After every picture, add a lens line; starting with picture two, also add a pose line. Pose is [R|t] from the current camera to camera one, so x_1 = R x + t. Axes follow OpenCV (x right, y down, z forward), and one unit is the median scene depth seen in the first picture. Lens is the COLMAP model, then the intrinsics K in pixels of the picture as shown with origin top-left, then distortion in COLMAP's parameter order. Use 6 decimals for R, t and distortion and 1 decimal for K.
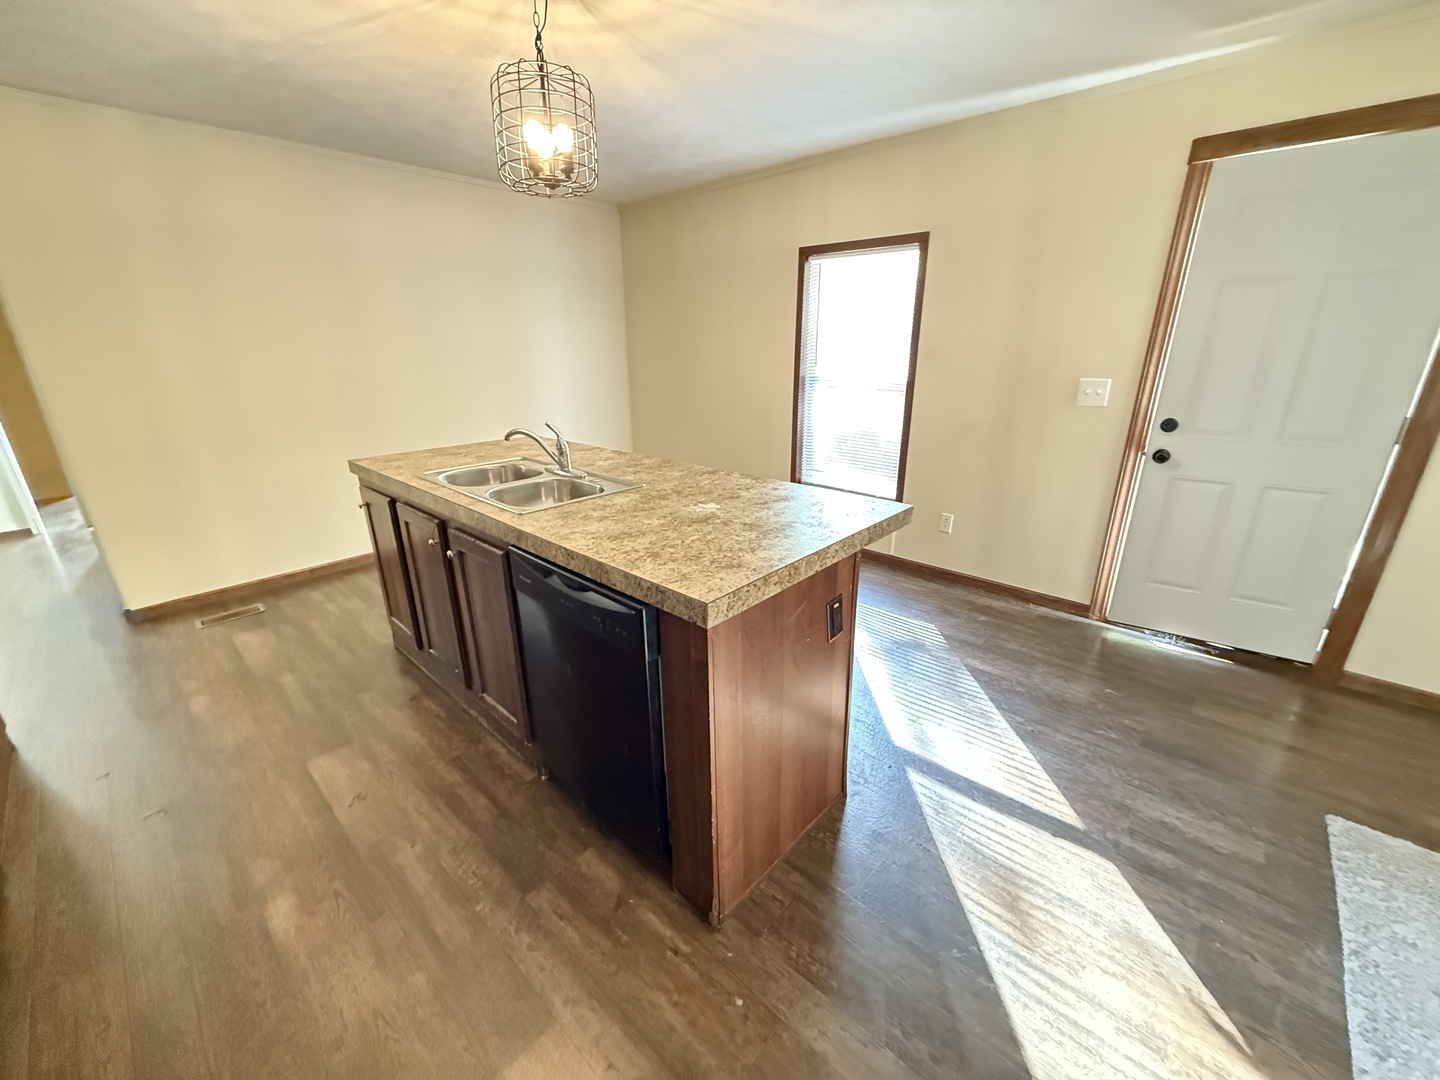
lens RADIAL K [[571.8, 0, 718.2], [0, 571.8, 539.5], [0, 0, 1]] dist [-0.000059, -0.000517]
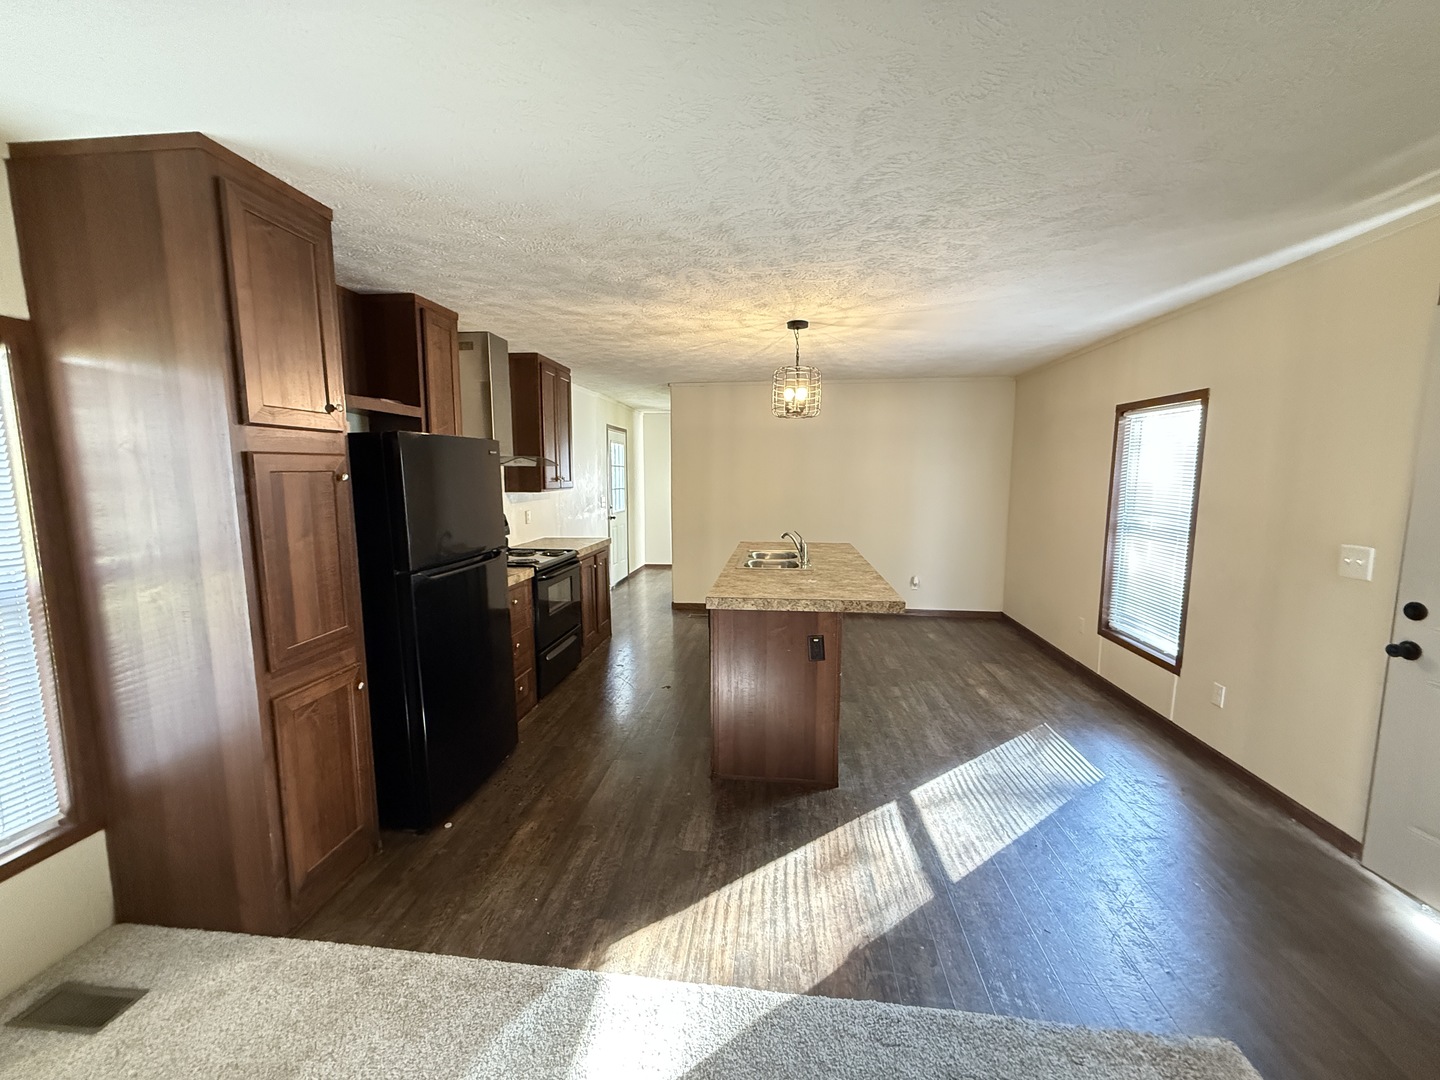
lens RADIAL K [[571.8, 0, 718.2], [0, 571.8, 539.5], [0, 0, 1]] dist [-0.000059, -0.000517]
pose [[0.591749, 0.102141, -0.799625, 0.752405], [-0.269448, 0.959949, -0.076781, 0.019434], [0.759757, 0.260892, 0.595571, -0.182061]]
